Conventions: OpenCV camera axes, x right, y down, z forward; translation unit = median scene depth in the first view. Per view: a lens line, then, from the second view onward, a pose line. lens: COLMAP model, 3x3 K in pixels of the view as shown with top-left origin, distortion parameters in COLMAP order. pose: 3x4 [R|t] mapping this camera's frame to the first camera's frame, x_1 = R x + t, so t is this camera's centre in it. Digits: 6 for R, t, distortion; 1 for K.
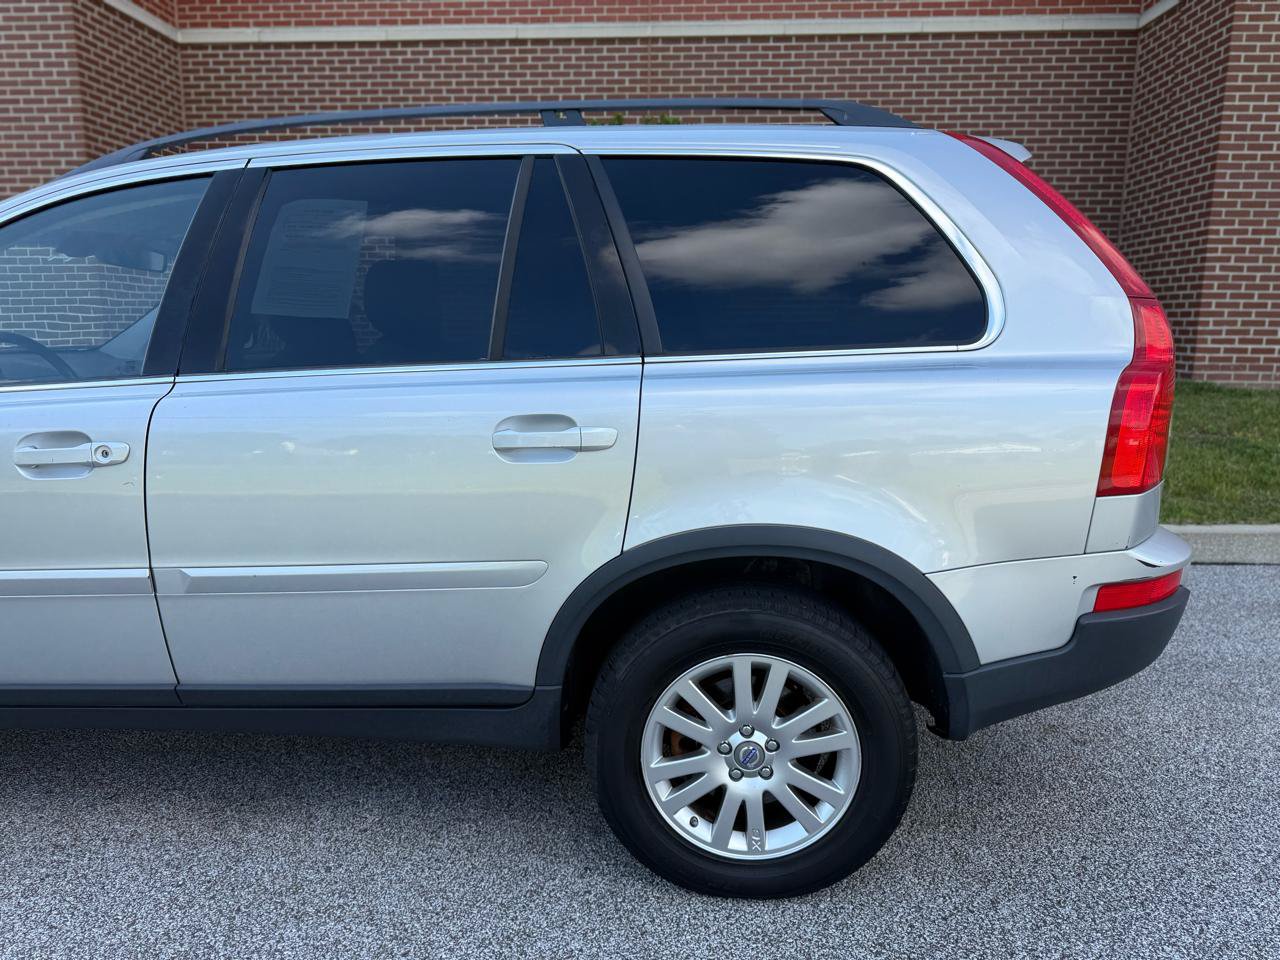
lens RADIAL K [[910.3, 0, 635.7], [0, 910.3, 491.8], [0, 0, 1]] dist [0.017016, -0.022642]
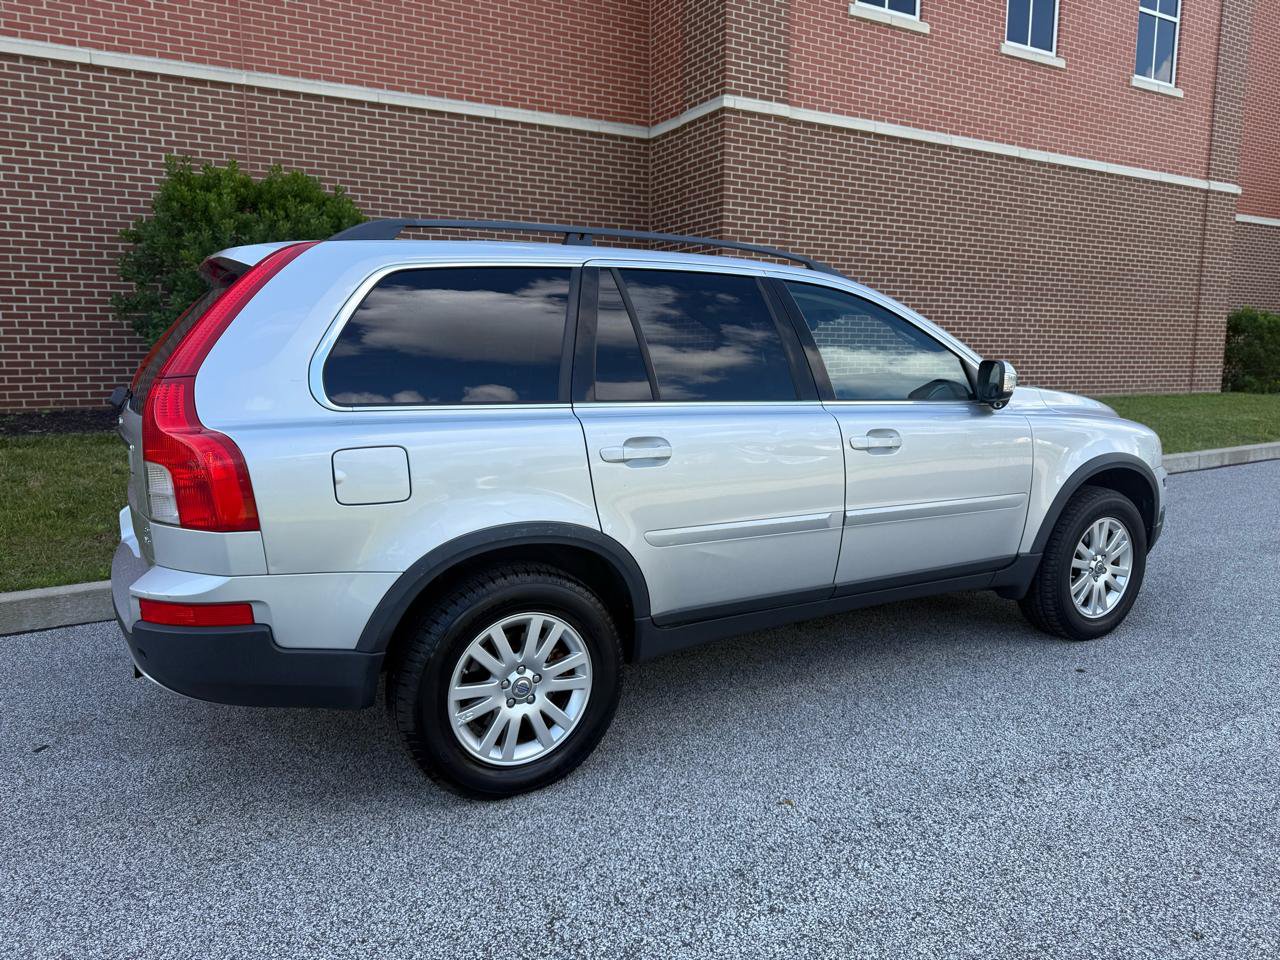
lens RADIAL K [[910.3, 0, 648.8], [0, 910.3, 490.5], [0, 0, 1]] dist [0.017016, -0.022642]
pose [[0.831212, -0.086691, 0.549155, -0.211976], [0.106910, 0.994257, -0.004865, 0.002589], [-0.545579, 0.062753, 0.835707, -0.065126]]
